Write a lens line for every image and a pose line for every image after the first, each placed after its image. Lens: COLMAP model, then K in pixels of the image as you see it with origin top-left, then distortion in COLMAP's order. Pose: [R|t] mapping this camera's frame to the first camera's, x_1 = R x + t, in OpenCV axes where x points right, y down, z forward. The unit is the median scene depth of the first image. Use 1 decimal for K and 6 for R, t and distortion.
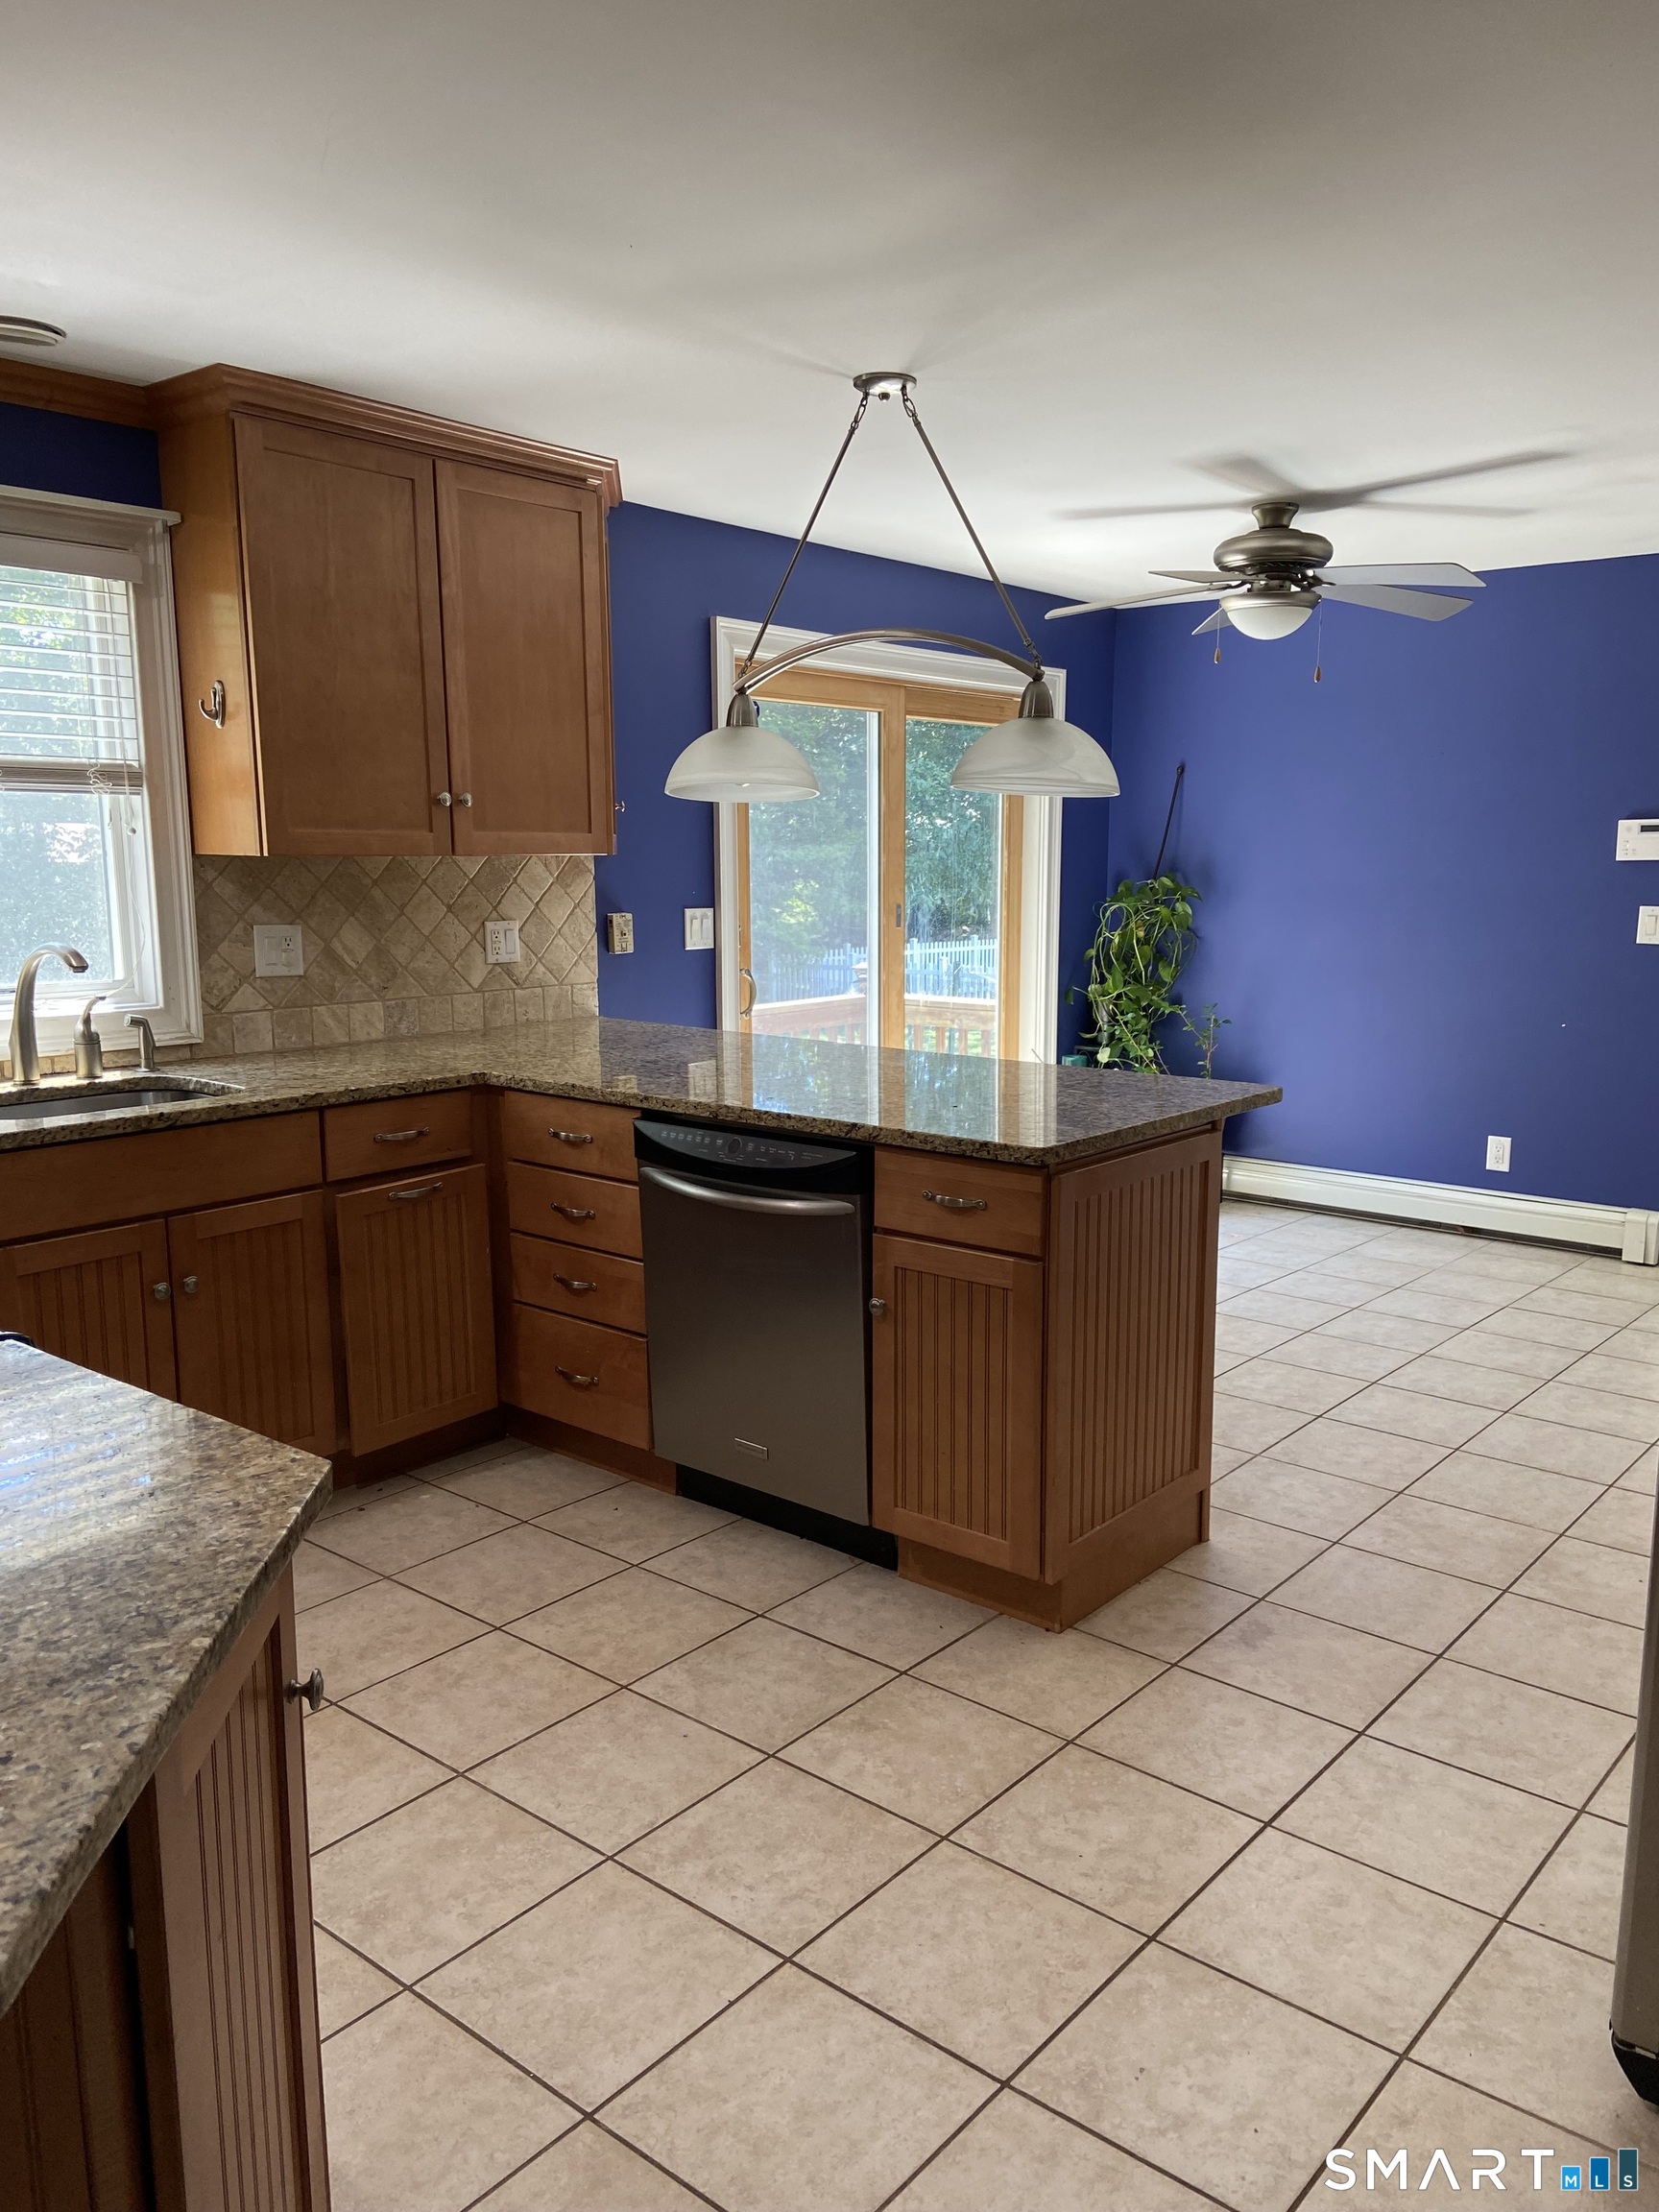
lens RADIAL K [[1674.0, 0, 843.7], [0, 1674.0, 1117.3], [0, 0, 1]] dist [0.039096, -0.016728]
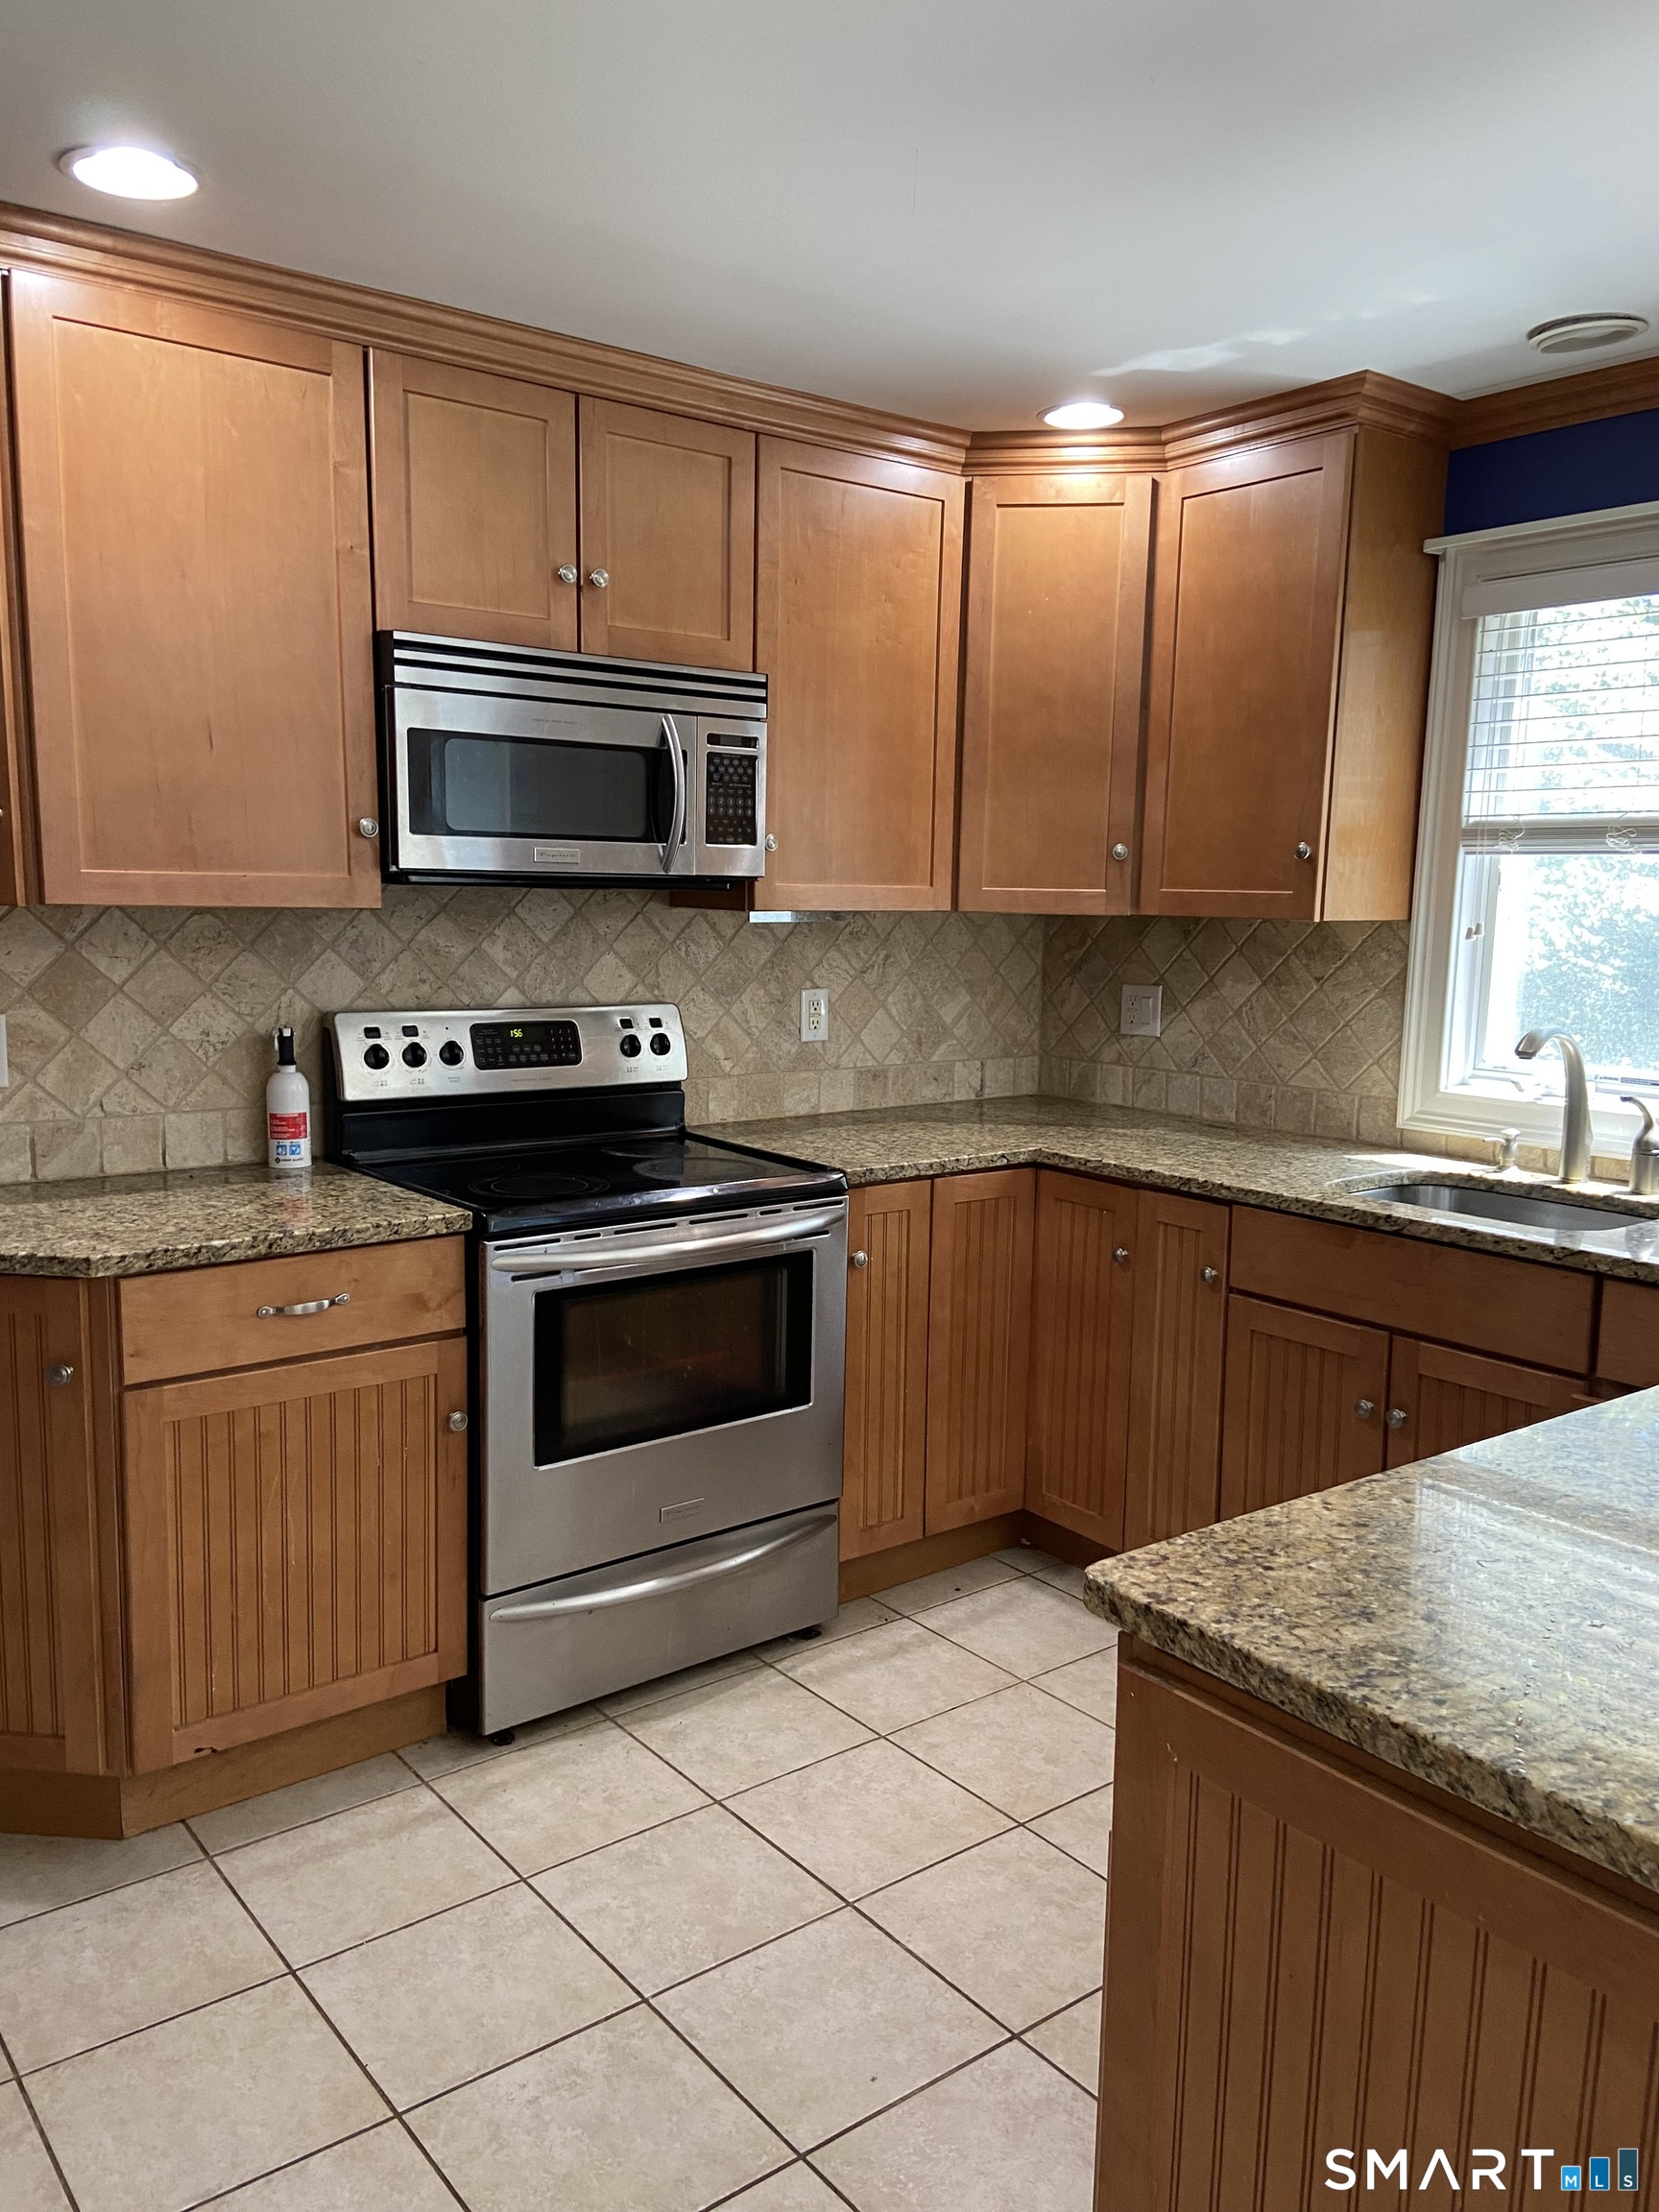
lens RADIAL K [[1674.0, 0, 841.5], [0, 1674.0, 1115.5], [0, 0, 1]] dist [0.039096, -0.016728]
pose [[-0.211579, 0.130746, -0.968576, 0.426956], [-0.176512, 0.969604, 0.169443, -0.129157], [0.961290, 0.206816, -0.182070, 0.750189]]
